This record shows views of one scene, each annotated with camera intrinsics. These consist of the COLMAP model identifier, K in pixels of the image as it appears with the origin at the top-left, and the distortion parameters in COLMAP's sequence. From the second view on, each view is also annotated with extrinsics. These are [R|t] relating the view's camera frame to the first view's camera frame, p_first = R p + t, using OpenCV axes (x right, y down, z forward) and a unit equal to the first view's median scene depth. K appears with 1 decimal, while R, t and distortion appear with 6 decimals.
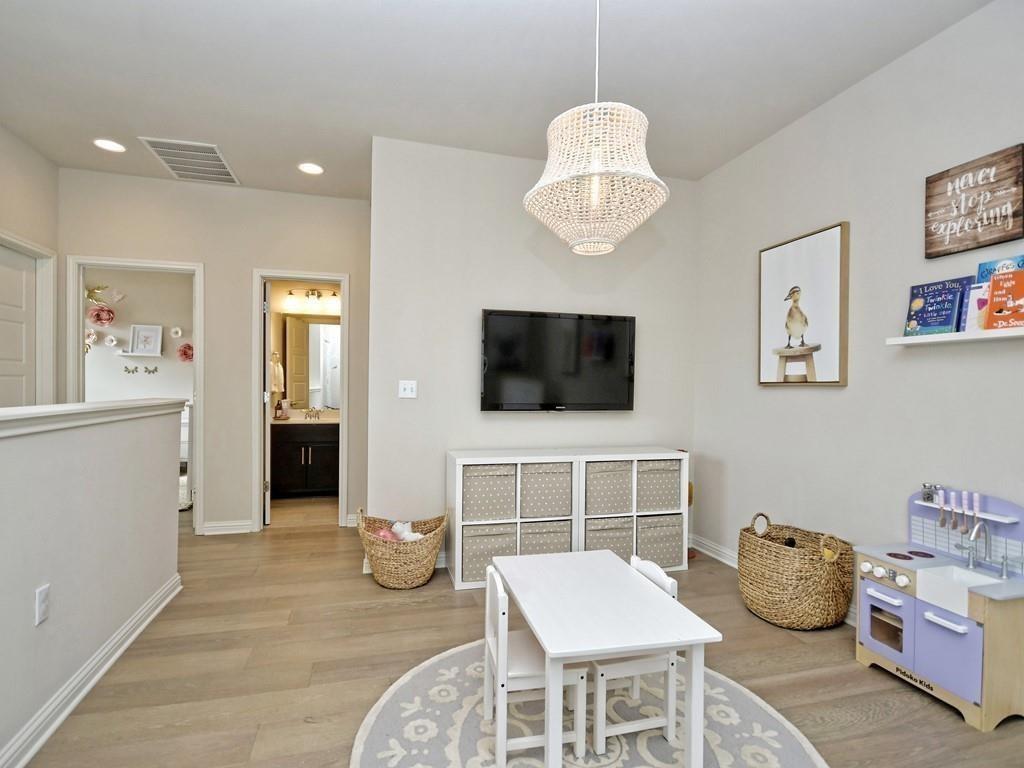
lens RADIAL K [[516.1, 0, 508.4], [0, 516.1, 388.6], [0, 0, 1]] dist [0.002102, 0.000336]
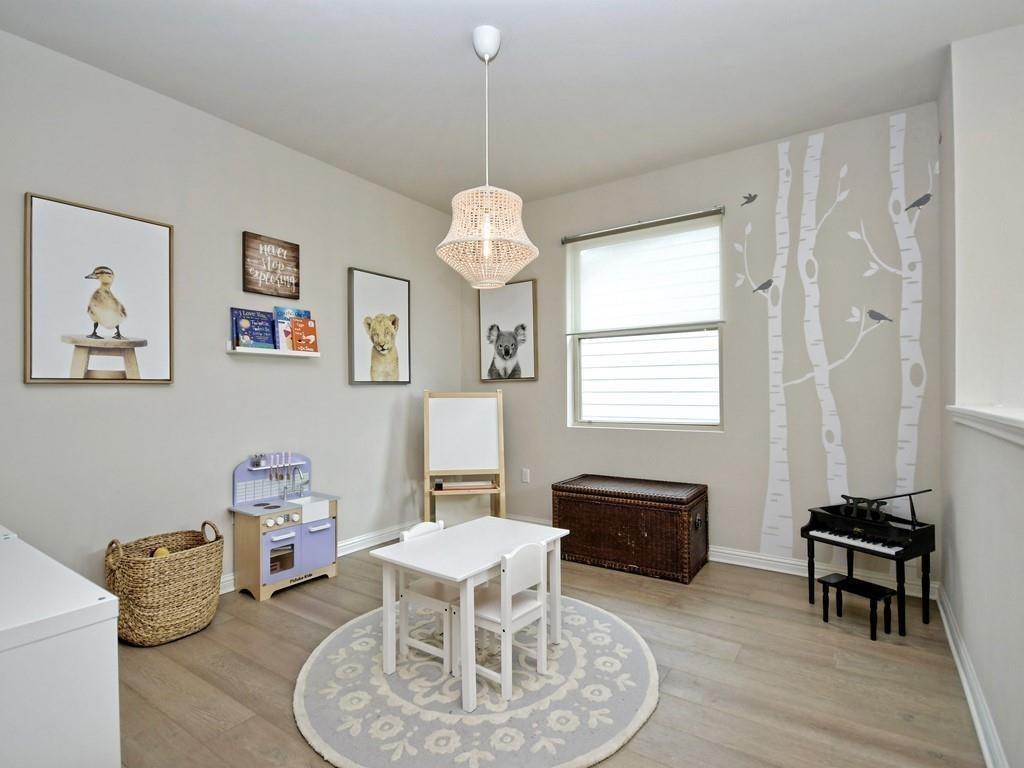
lens RADIAL K [[516.1, 0, 508.4], [0, 516.1, 388.6], [0, 0, 1]] dist [0.002102, 0.000336]
pose [[-0.634261, -0.004227, 0.773107, -0.699712], [0.000270, 0.999984, 0.005689, -0.001626], [-0.773119, 0.003817, -0.634250, 1.362383]]
